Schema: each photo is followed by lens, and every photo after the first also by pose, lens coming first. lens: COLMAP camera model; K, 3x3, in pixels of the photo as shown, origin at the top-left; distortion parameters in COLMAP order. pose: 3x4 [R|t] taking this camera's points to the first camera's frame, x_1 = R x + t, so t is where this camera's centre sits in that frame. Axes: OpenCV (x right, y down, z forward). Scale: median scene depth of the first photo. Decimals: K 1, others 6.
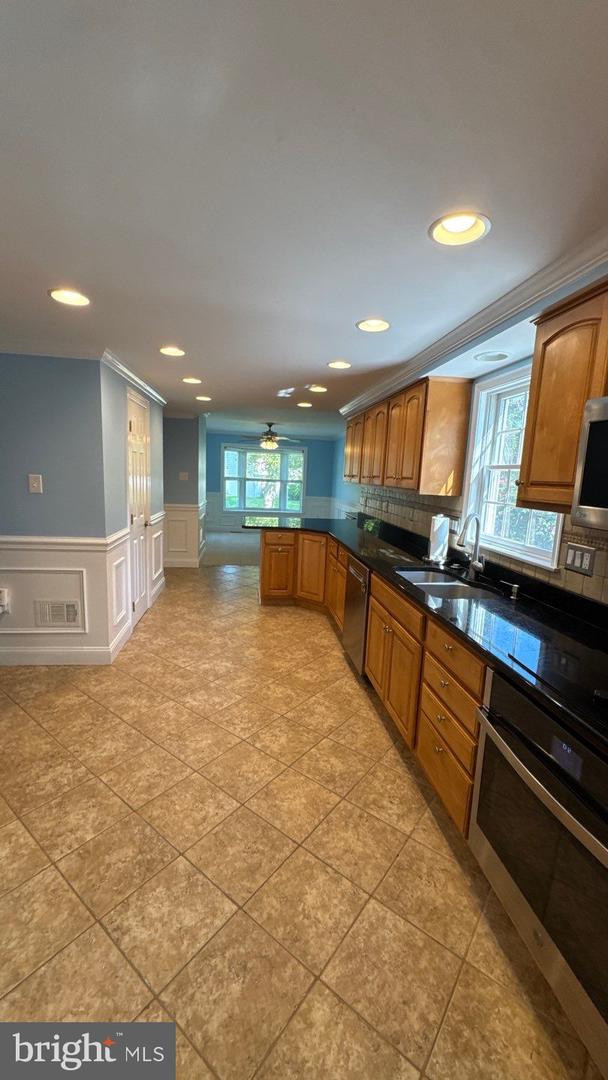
lens RADIAL K [[428.4, 0, 306.1], [0, 428.4, 541.9], [0, 0, 1]] dist [-0.000751, 0.000257]
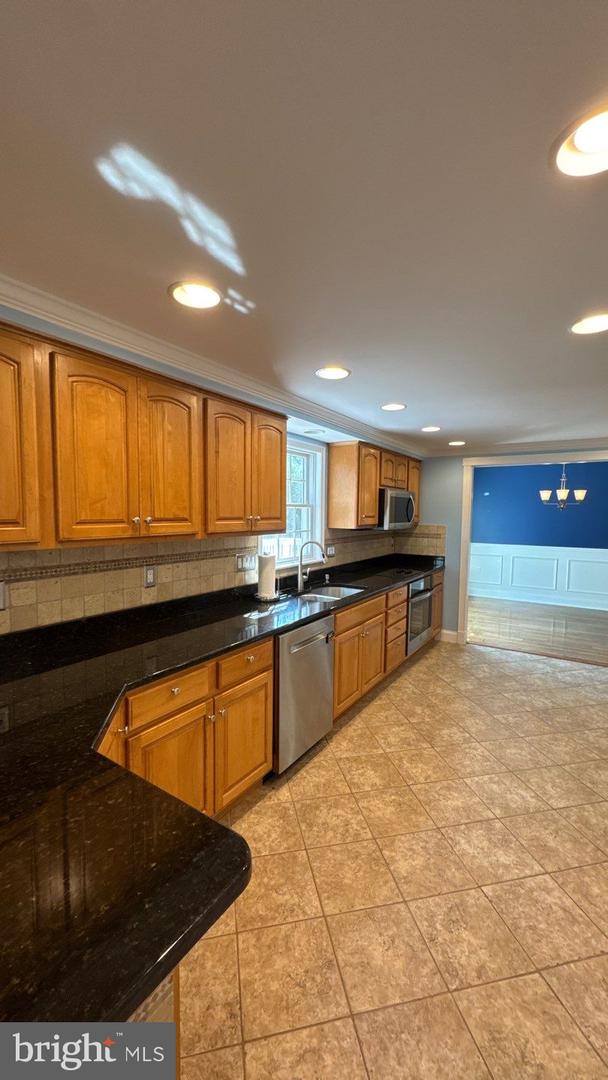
lens RADIAL K [[428.4, 0, 306.1], [0, 428.4, 541.9], [0, 0, 1]] dist [-0.000751, 0.000257]
pose [[-0.759223, -0.098313, 0.643363, -0.630694], [0.059376, 0.973939, 0.218898, -0.473304], [-0.648117, 0.204393, -0.733599, 2.636238]]
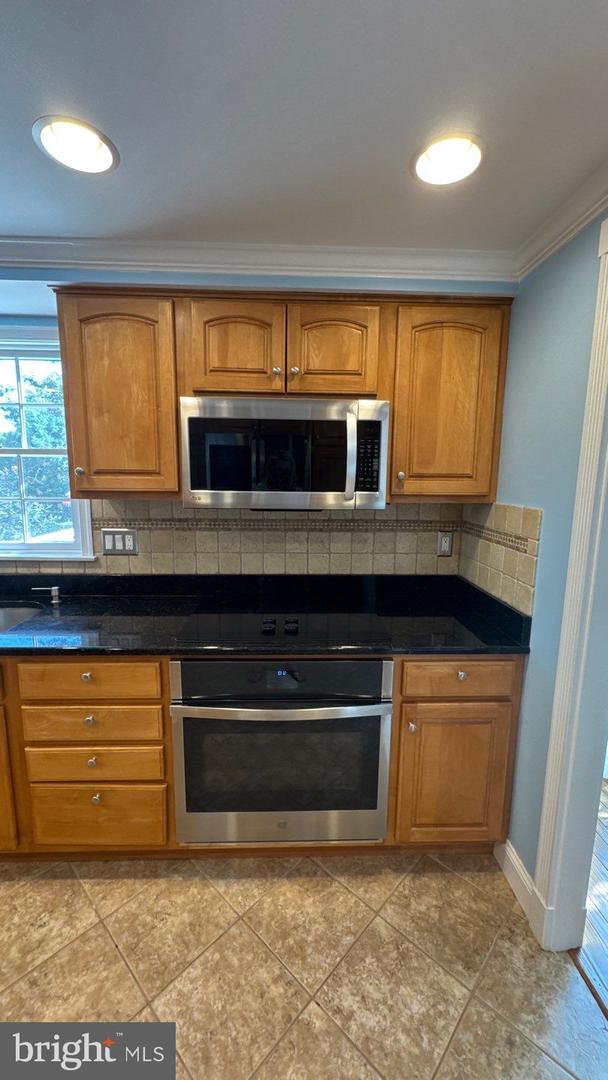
lens RADIAL K [[428.4, 0, 306.1], [0, 428.4, 541.9], [0, 0, 1]] dist [-0.000751, 0.000257]
pose [[0.098068, -0.189277, 0.977014, -0.351370], [0.149503, 0.973407, 0.173571, -0.075618], [-0.983886, 0.129045, 0.123757, 0.417928]]
